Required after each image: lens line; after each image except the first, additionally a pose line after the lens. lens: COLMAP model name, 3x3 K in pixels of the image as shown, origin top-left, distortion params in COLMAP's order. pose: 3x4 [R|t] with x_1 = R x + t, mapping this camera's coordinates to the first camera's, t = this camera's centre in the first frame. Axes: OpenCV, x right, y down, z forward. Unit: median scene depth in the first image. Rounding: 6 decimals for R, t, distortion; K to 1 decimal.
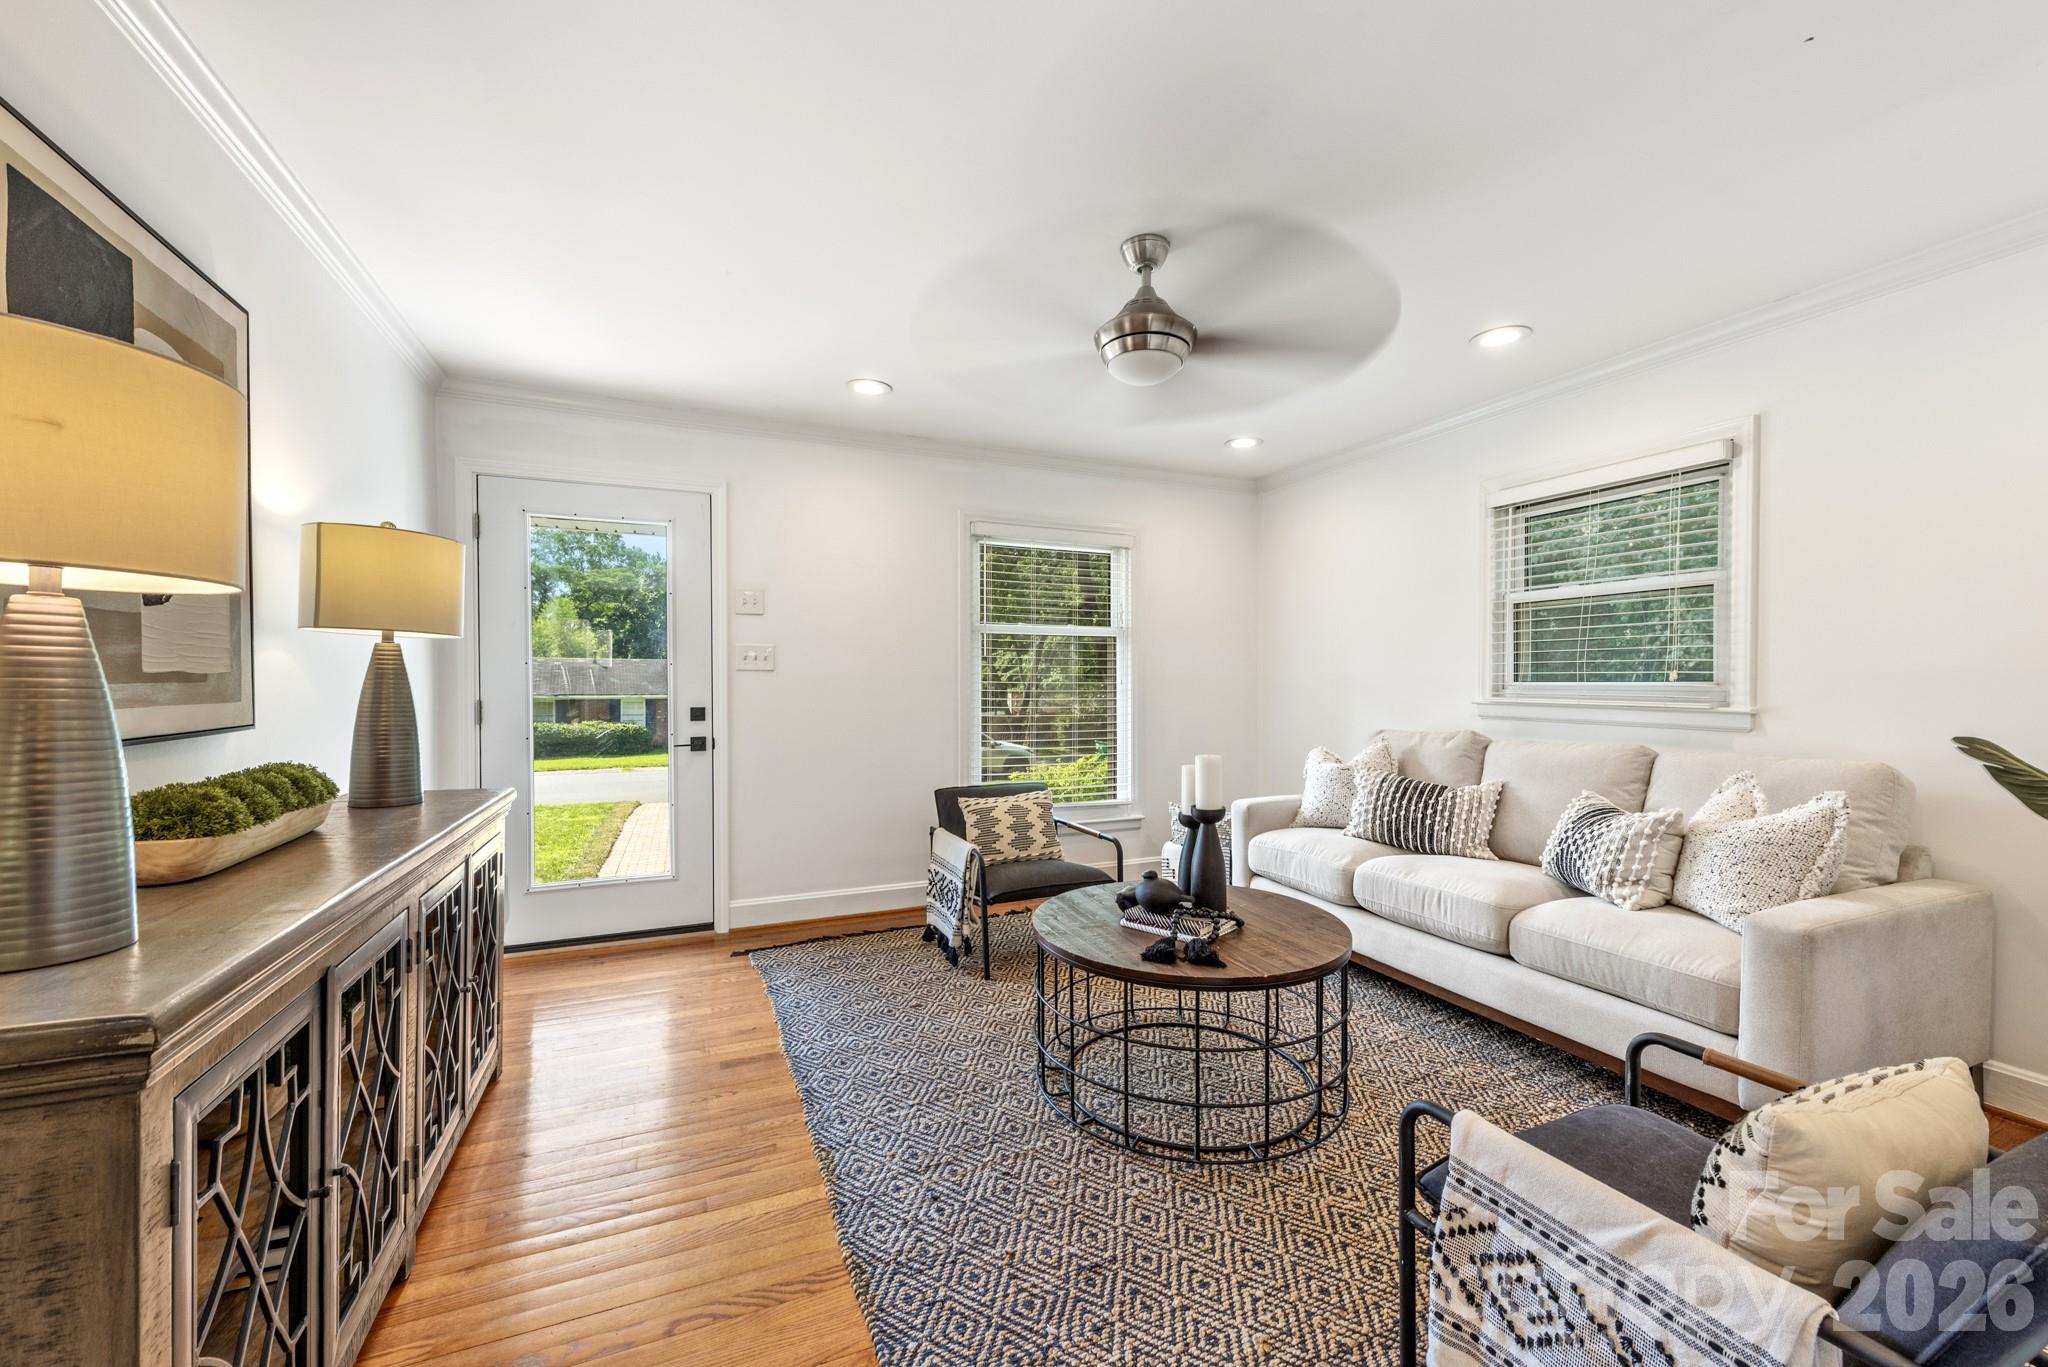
lens RADIAL K [[803.3, 0, 1017.7], [0, 803.3, 679.6], [0, 0, 1]] dist [0.009770, -0.002499]
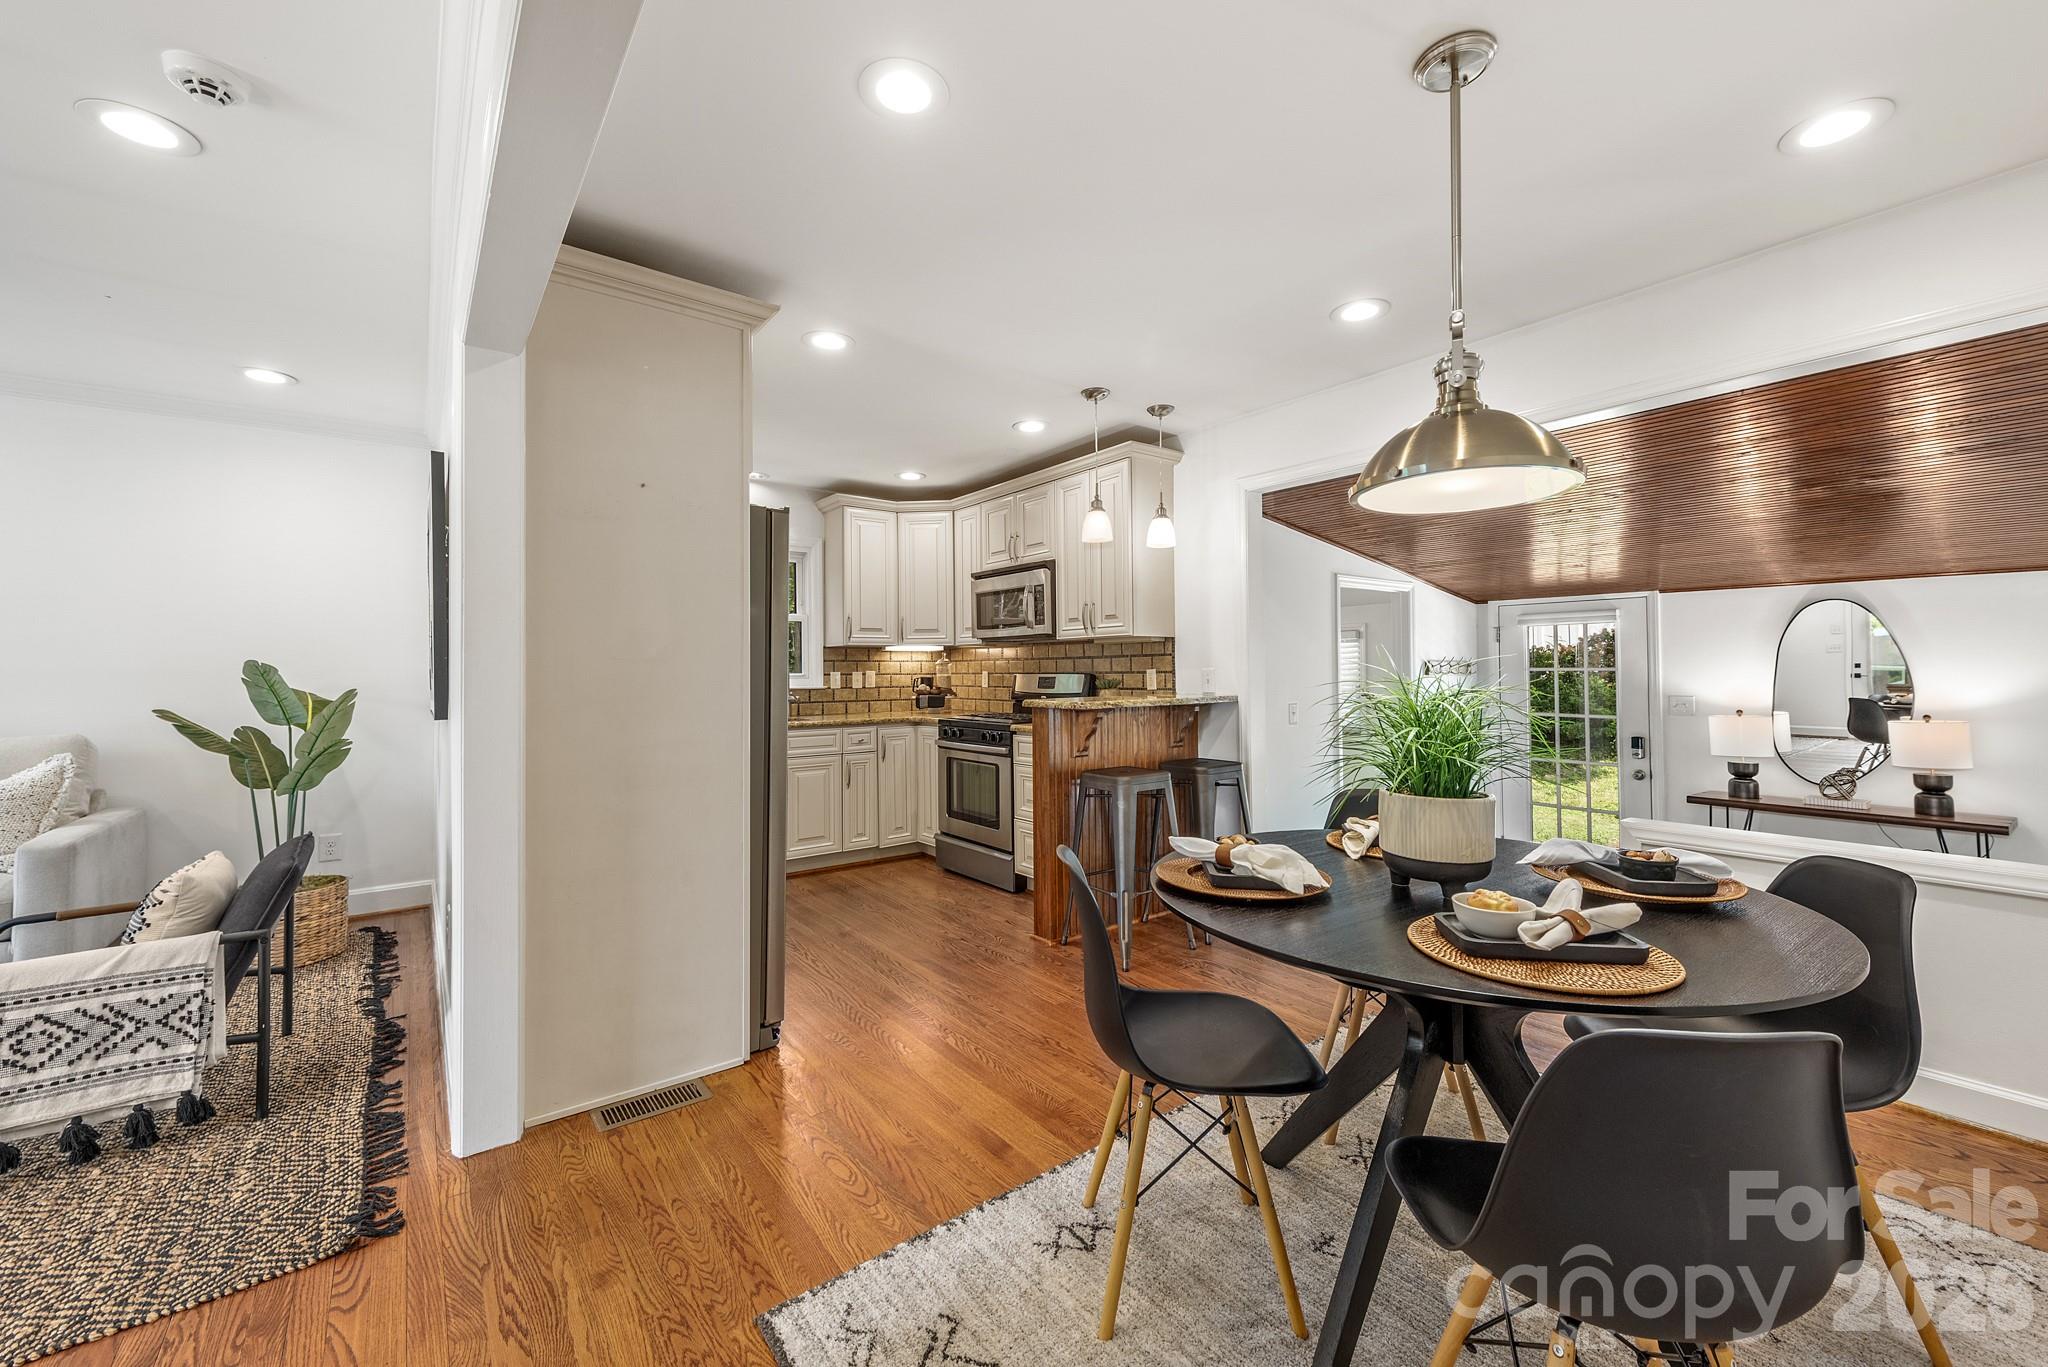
lens RADIAL K [[803.3, 0, 1036.5], [0, 803.3, 652.7], [0, 0, 1]] dist [0.009770, -0.002499]
pose [[-0.244408, 0.020800, 0.969449, -0.758102], [0.006010, 0.999783, -0.019936, -0.001718], [-0.969654, 0.000954, -0.244480, -0.301482]]
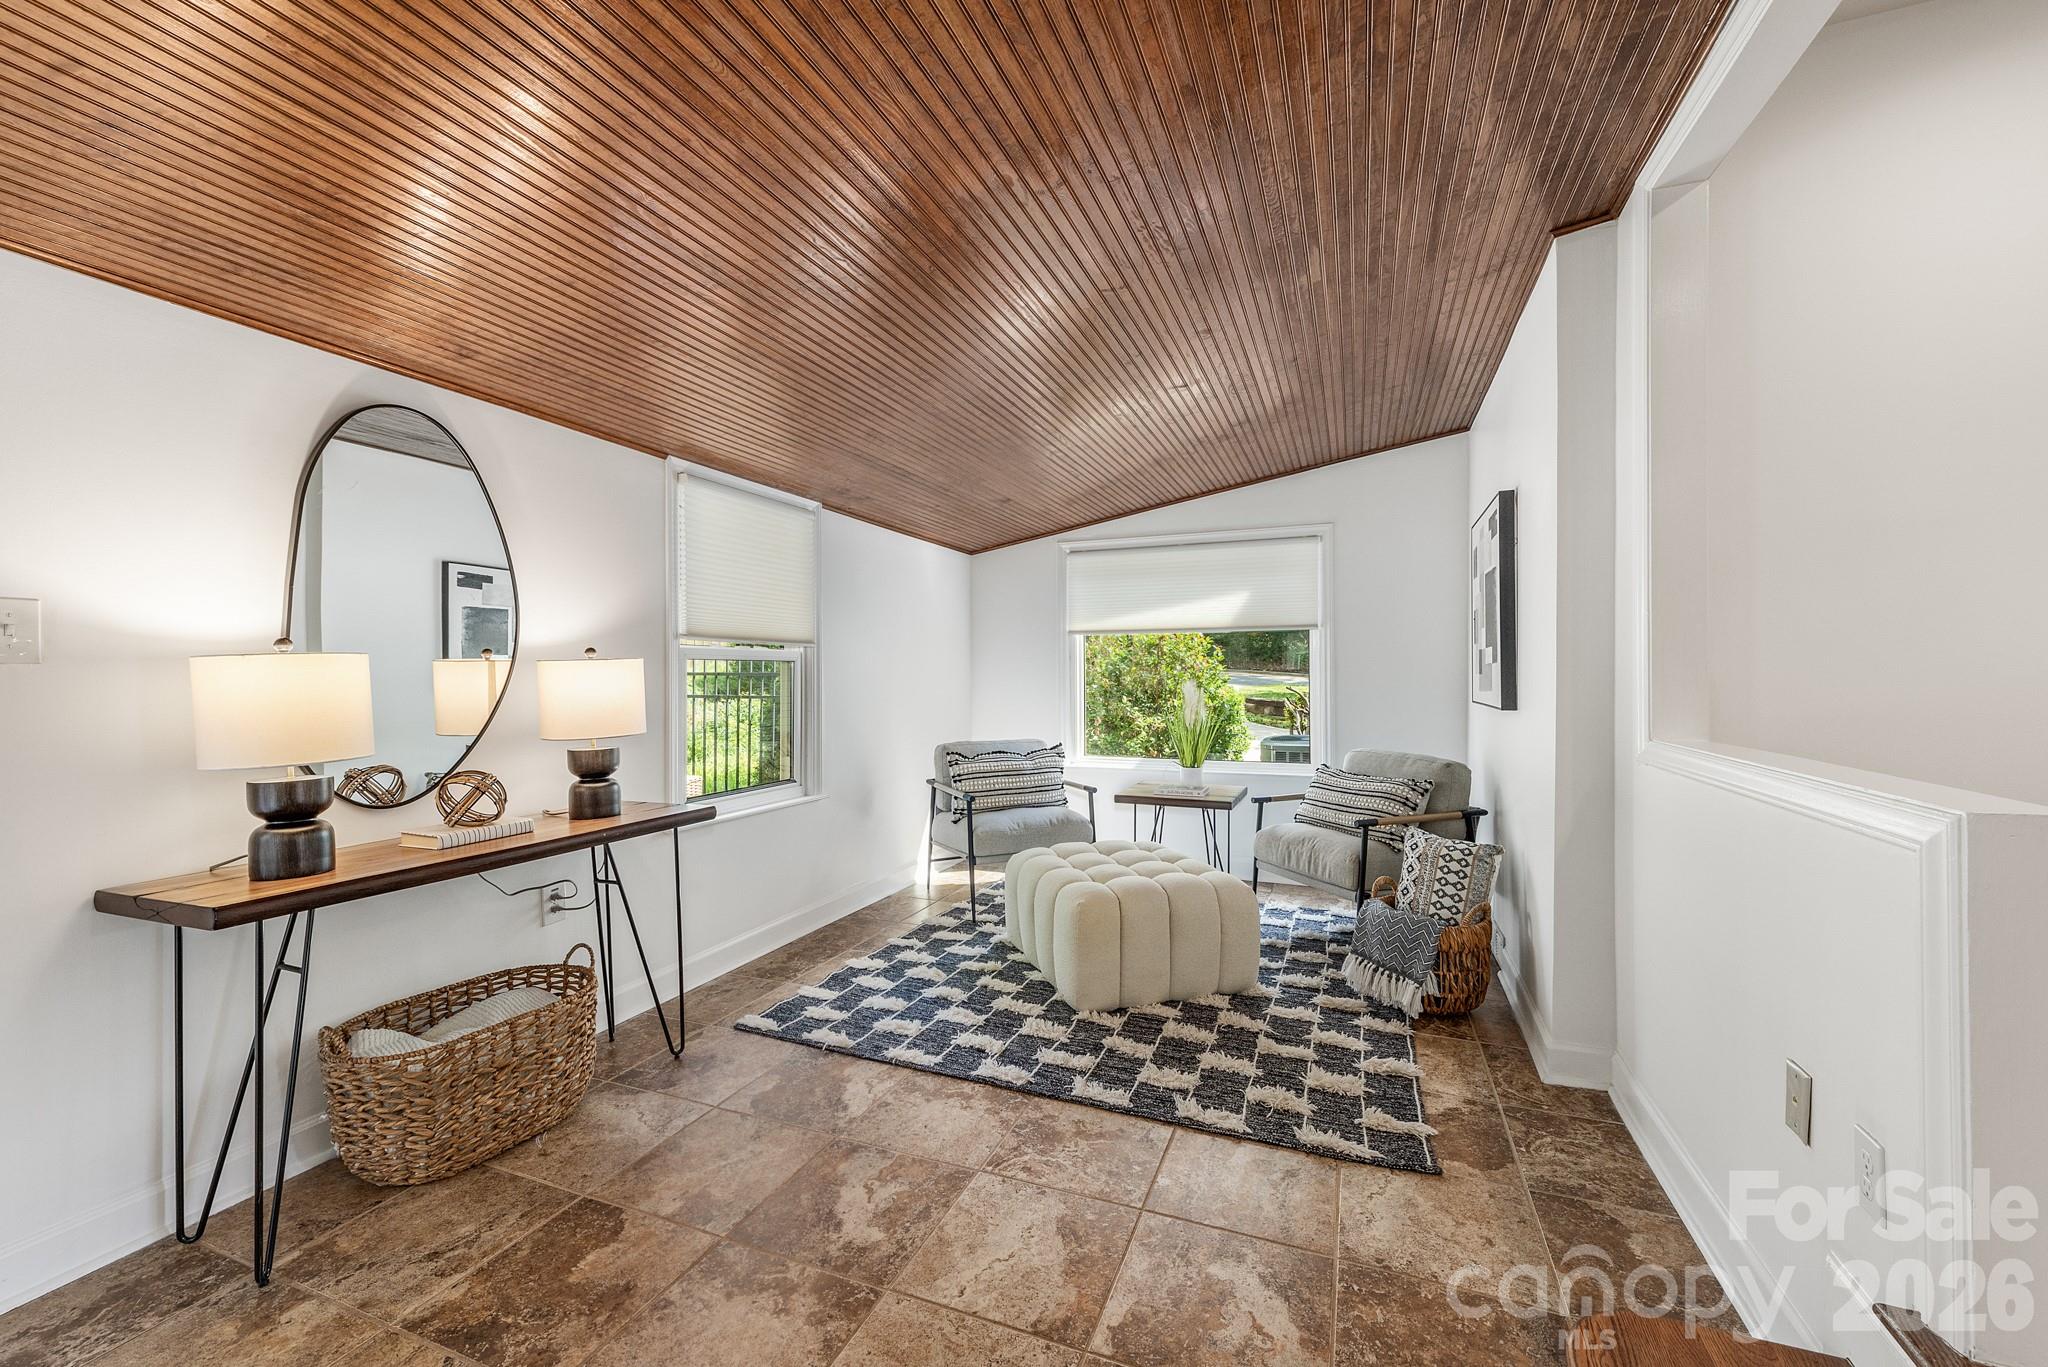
lens RADIAL K [[803.3, 0, 1028.2], [0, 803.3, 688.9], [0, 0, 1]] dist [0.009770, -0.002499]
pose [[-0.704721, 0.012380, -0.709376, 0.831567], [0.003748, 0.999899, 0.013726, 0.150145], [0.709474, 0.007014, -0.704696, -1.510224]]
